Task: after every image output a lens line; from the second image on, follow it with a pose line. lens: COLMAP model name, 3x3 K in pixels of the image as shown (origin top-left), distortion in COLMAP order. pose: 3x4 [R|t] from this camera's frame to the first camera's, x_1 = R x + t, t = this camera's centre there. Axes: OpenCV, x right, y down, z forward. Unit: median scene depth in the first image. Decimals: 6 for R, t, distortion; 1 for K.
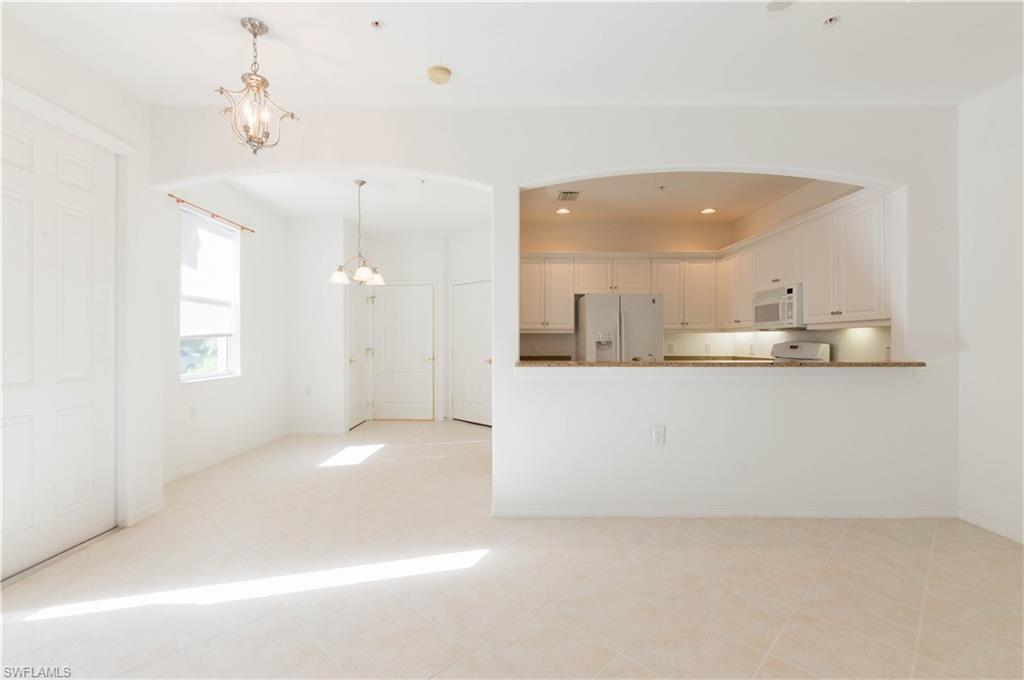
lens RADIAL K [[450.4, 0, 513.0], [0, 450.4, 342.7], [0, 0, 1]] dist [0.000099, -0.000124]
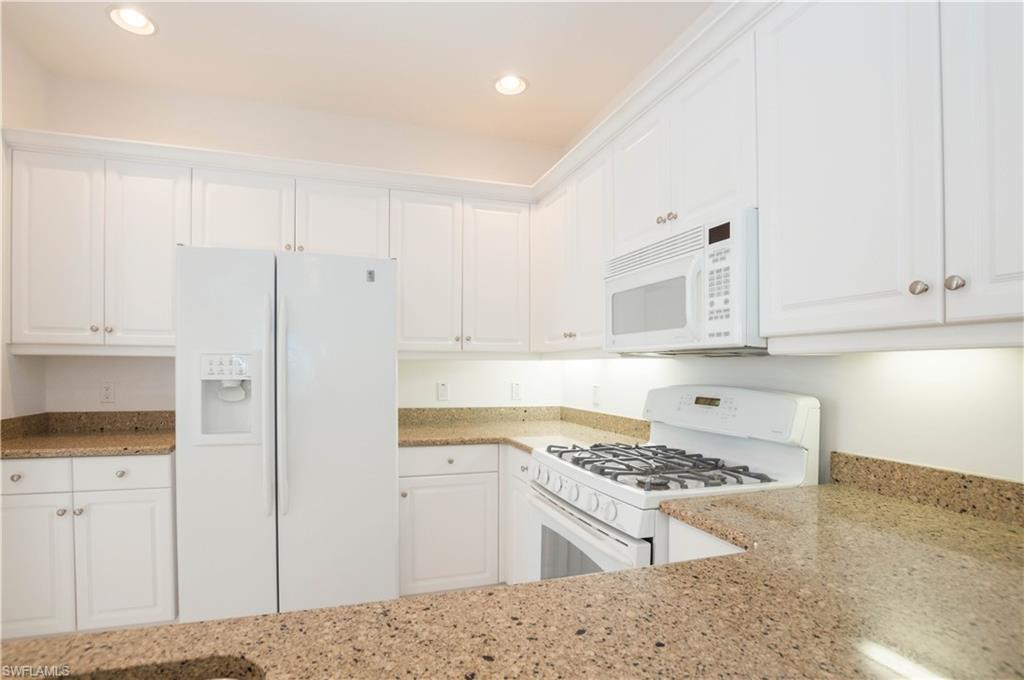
lens RADIAL K [[478.1, 0, 473.7], [0, 478.1, 367.1], [0, 0, 1]] dist [-0.007945, -0.001121]
pose [[0.964307, 0.008499, 0.264650, 0.308482], [-0.007456, 0.999960, -0.004946, -0.014223], [-0.264681, 0.002797, 0.964332, 0.622336]]
